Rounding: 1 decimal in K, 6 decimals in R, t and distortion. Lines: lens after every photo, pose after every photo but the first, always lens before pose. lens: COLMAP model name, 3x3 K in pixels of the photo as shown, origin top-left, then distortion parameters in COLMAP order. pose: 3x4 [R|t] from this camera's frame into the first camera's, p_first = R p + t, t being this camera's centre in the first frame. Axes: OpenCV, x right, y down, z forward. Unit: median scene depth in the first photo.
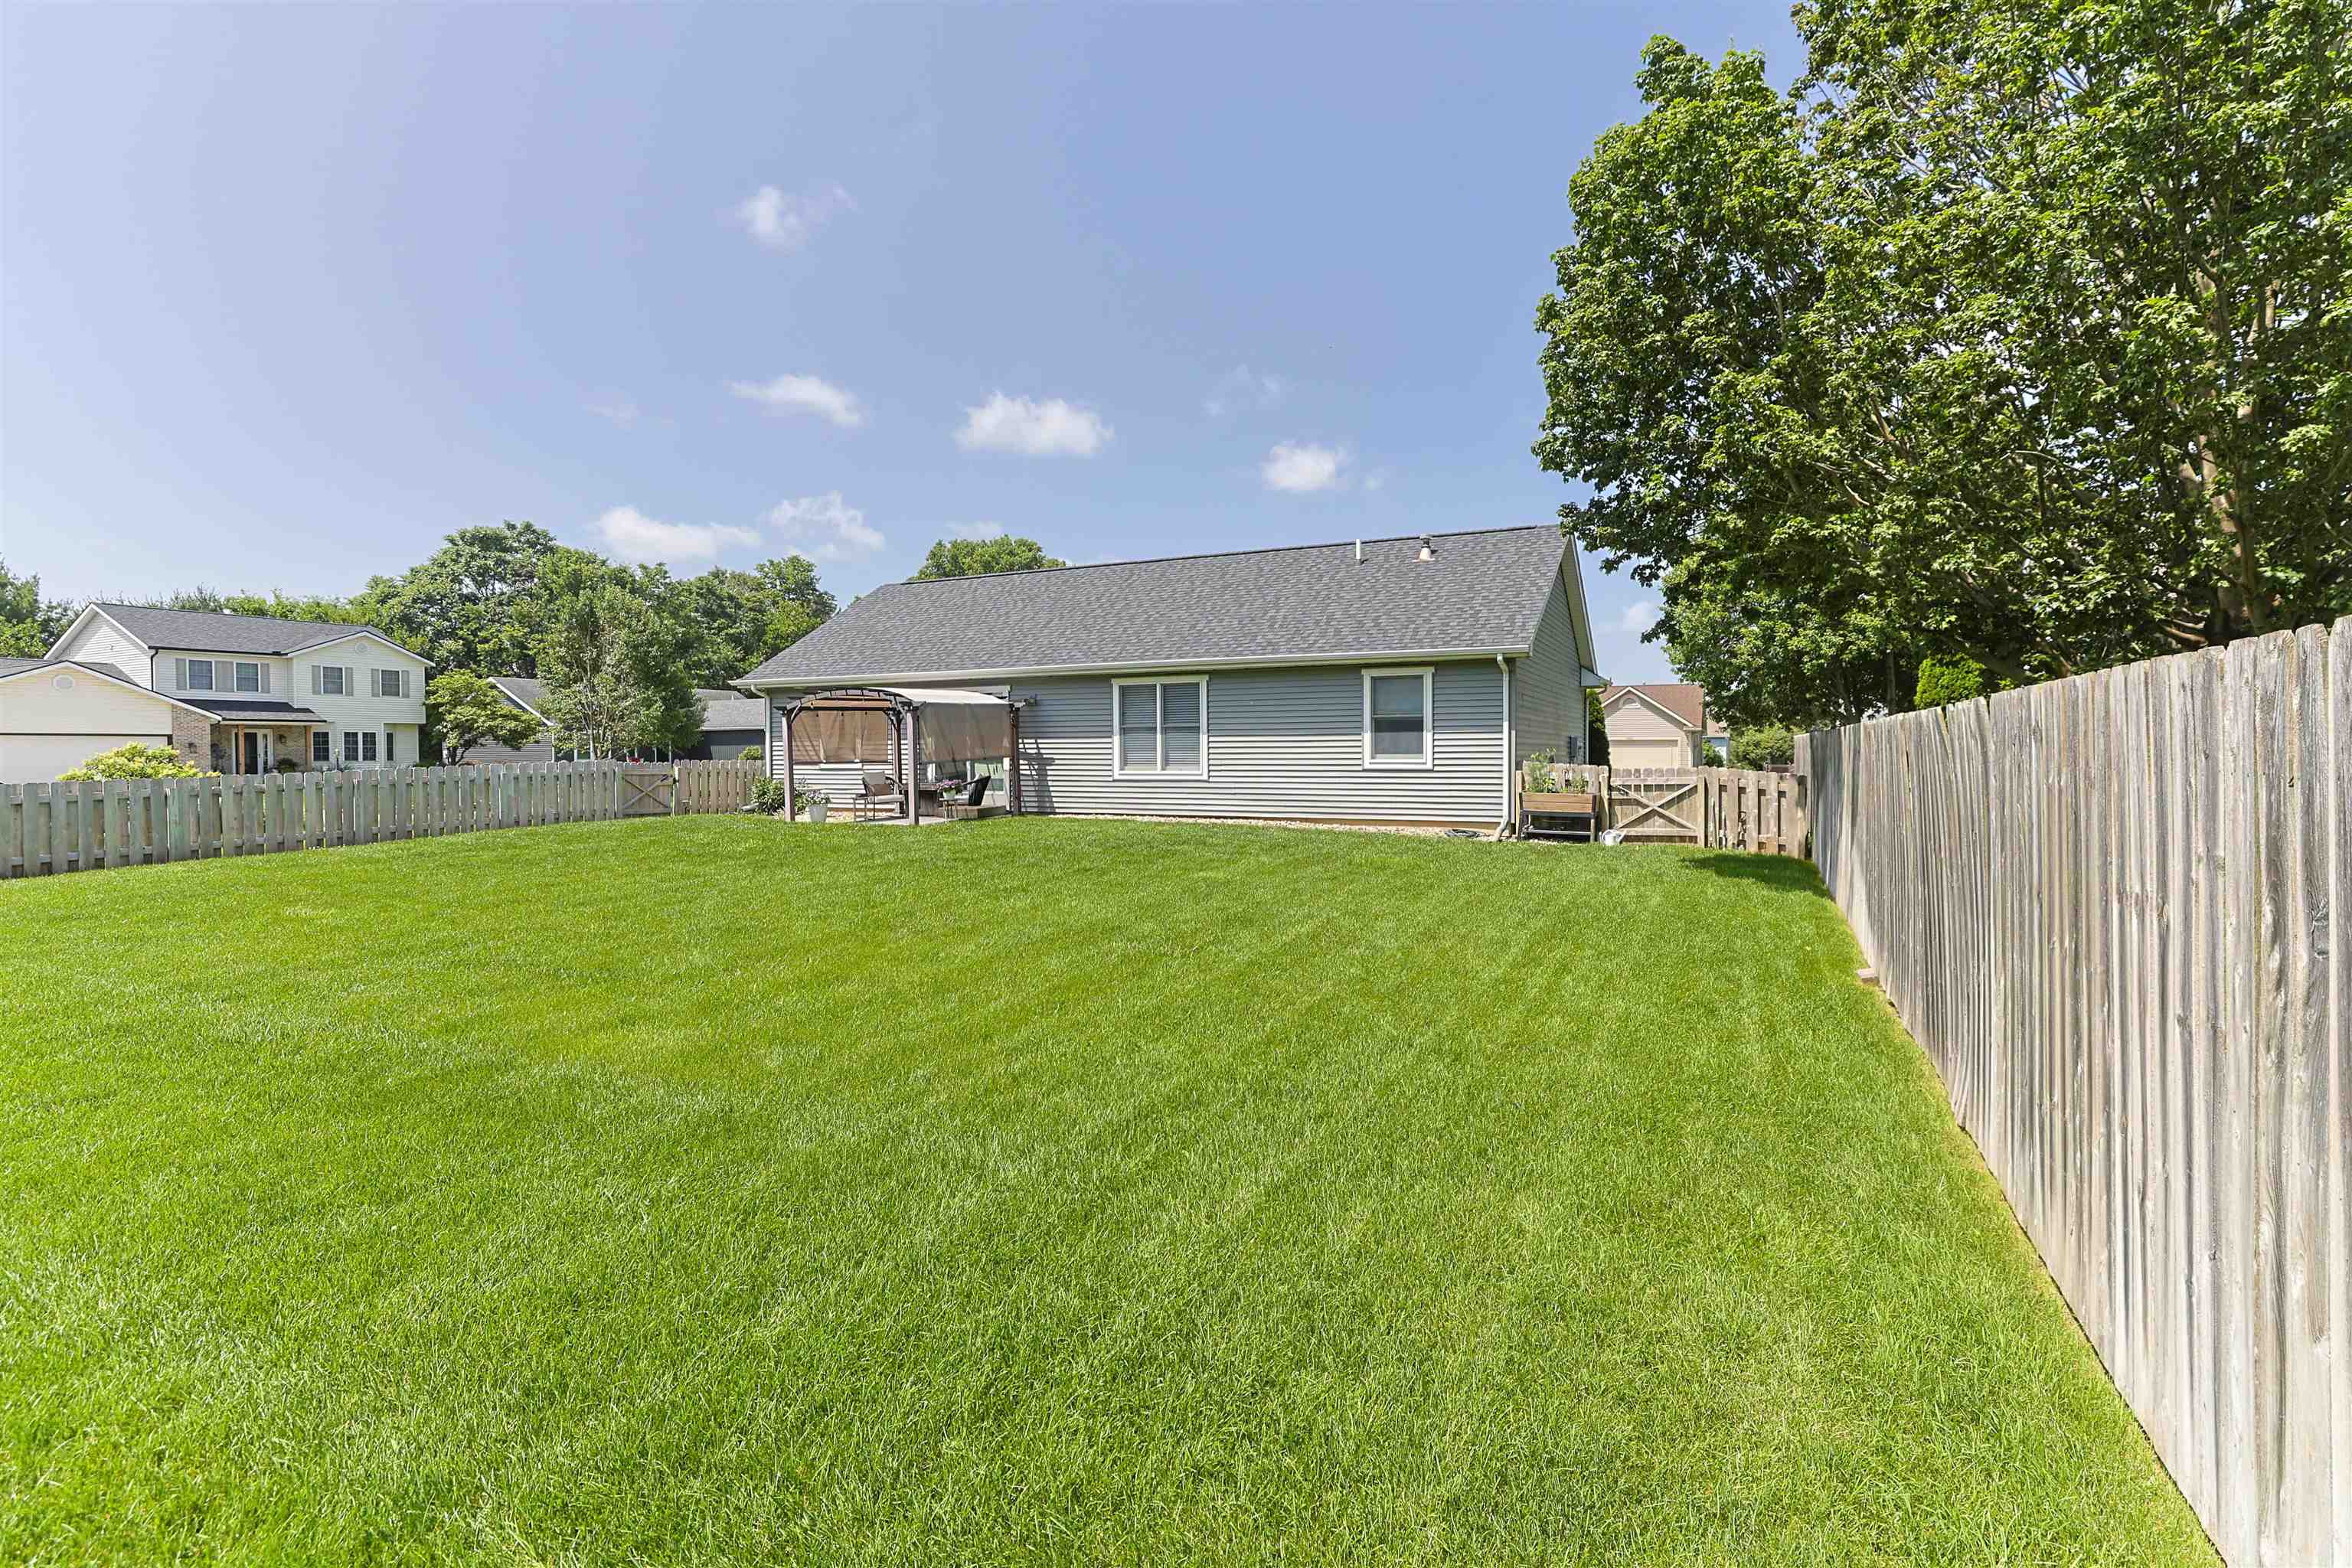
lens RADIAL K [[1131.1, 0, 1142.7], [0, 1131.1, 796.2], [0, 0, 1]] dist [-0.014938, 0.007228]
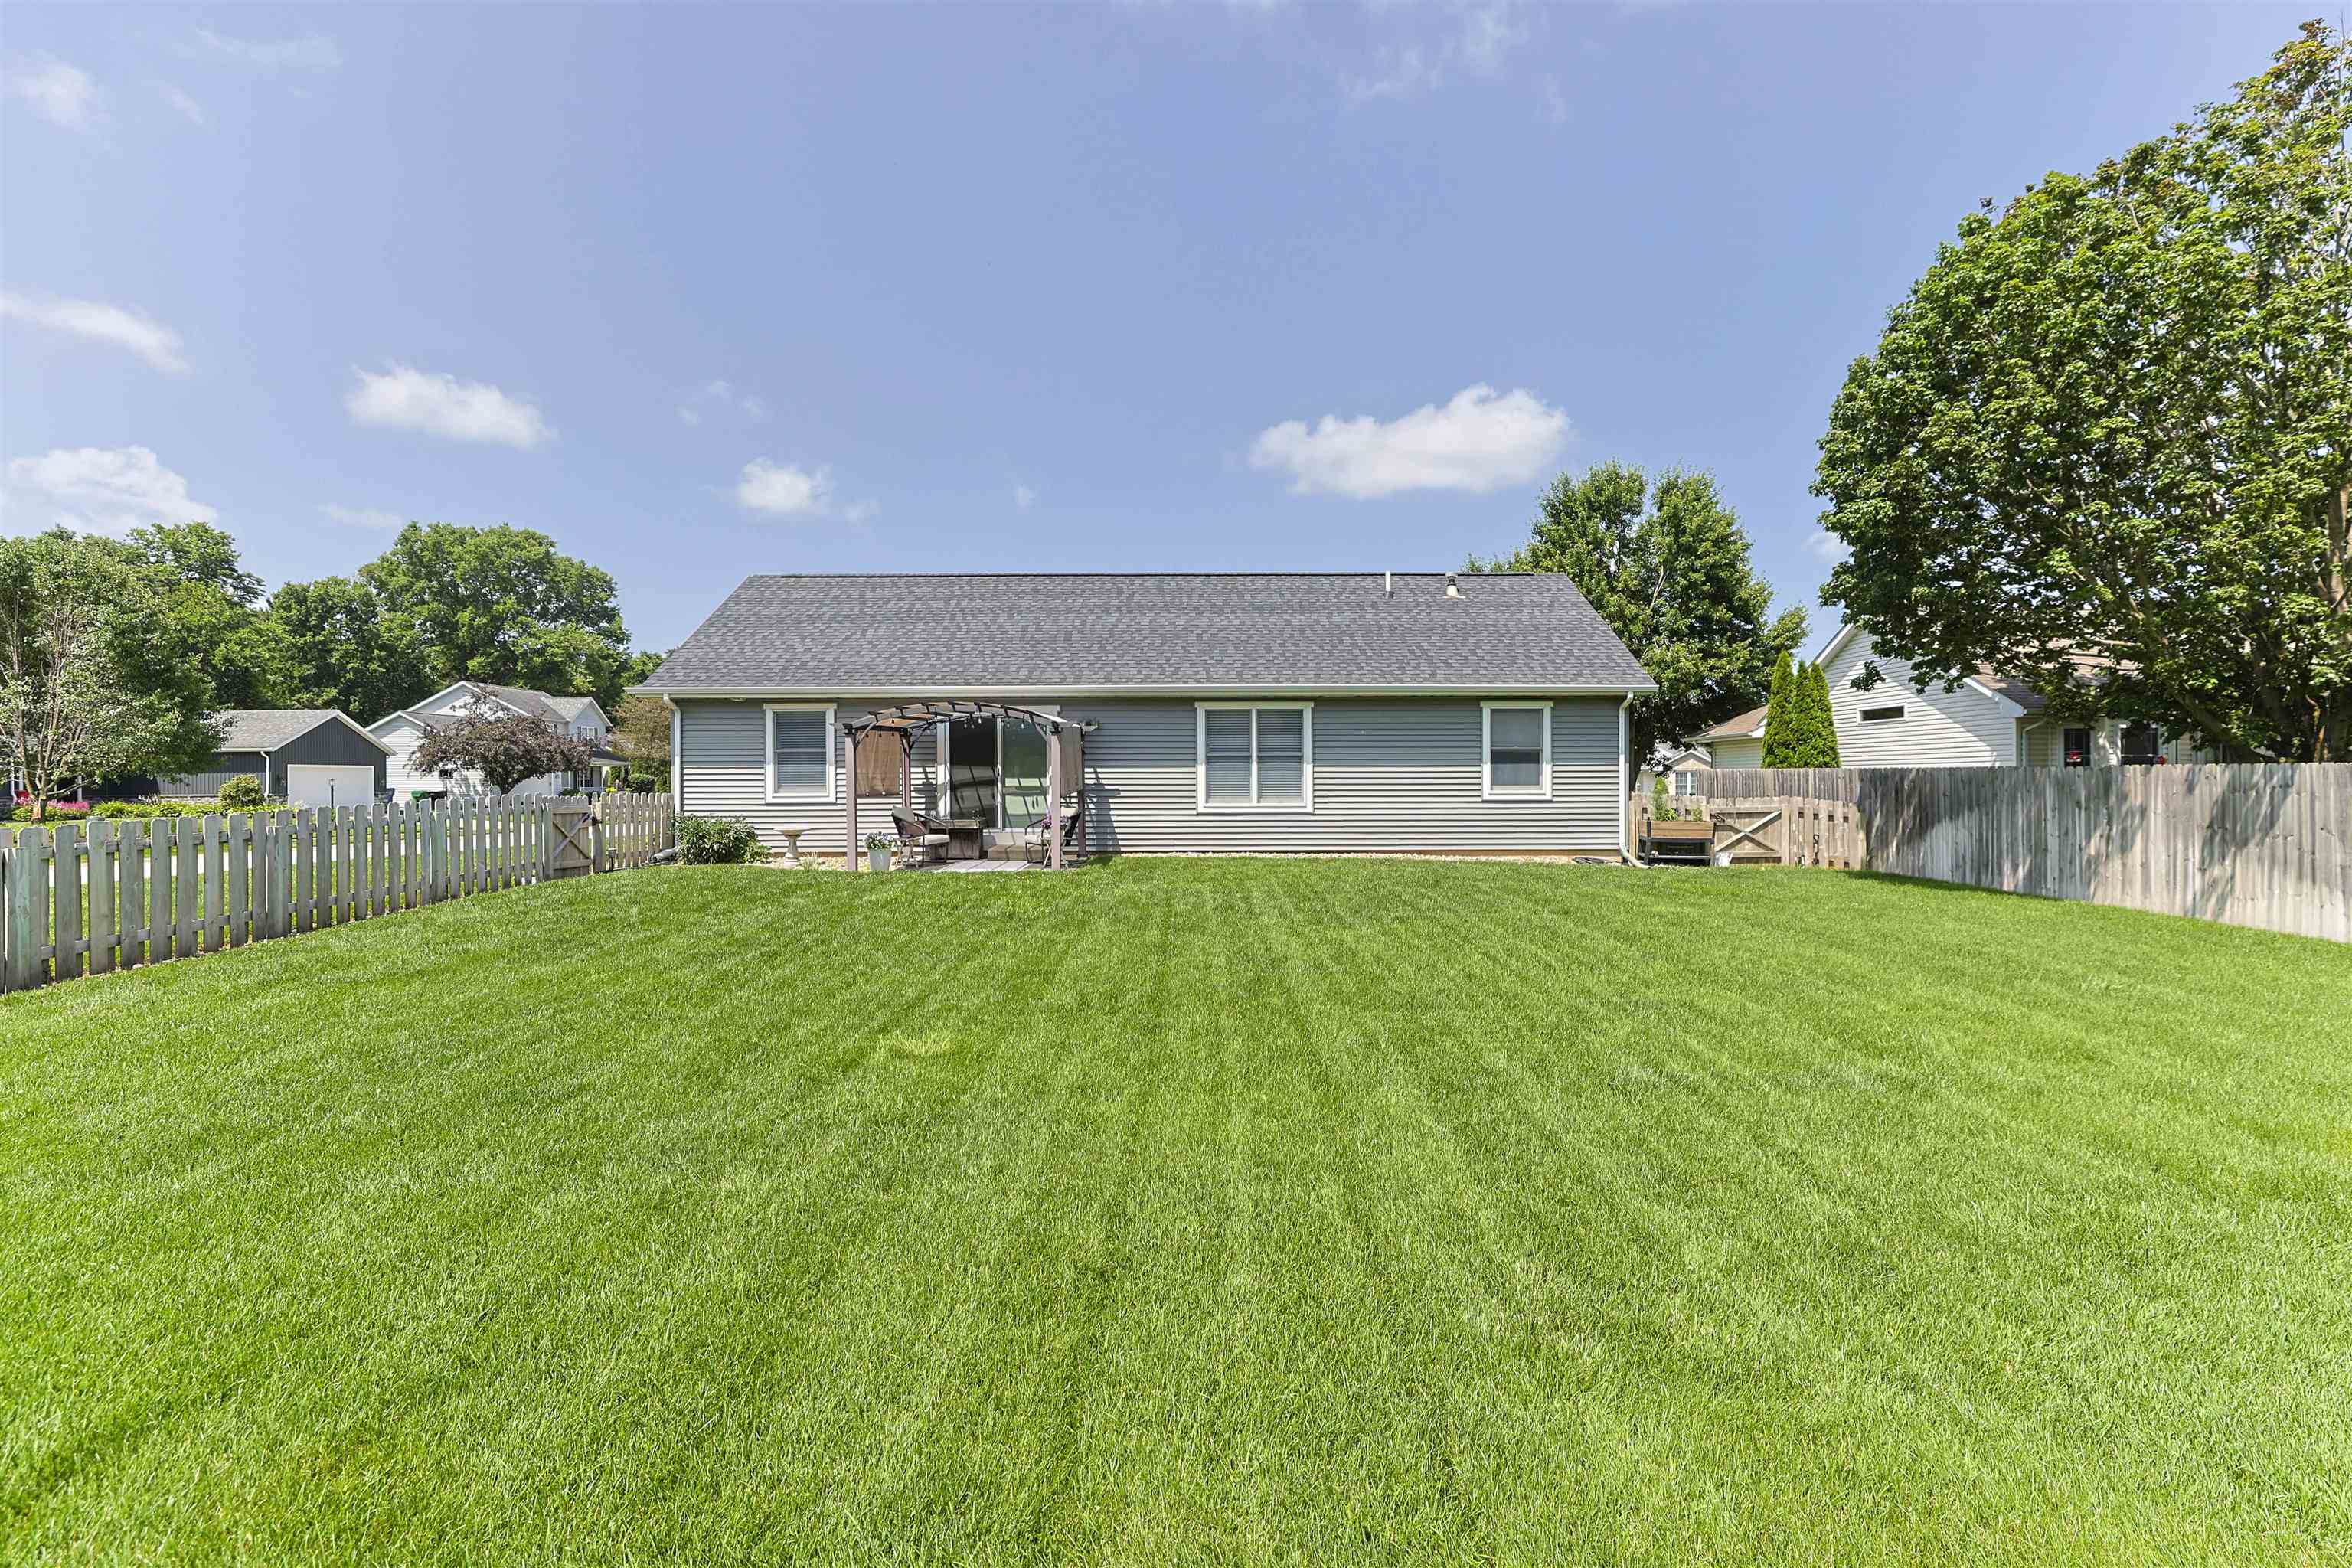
lens RADIAL K [[1131.1, 0, 1179.7], [0, 1131.1, 762.3], [0, 0, 1]] dist [-0.014938, 0.007228]
pose [[0.889038, 0.010455, 0.457714, -0.447666], [0.016559, 0.998351, -0.054966, -0.005909], [-0.457534, 0.056446, 0.887399, 0.200845]]
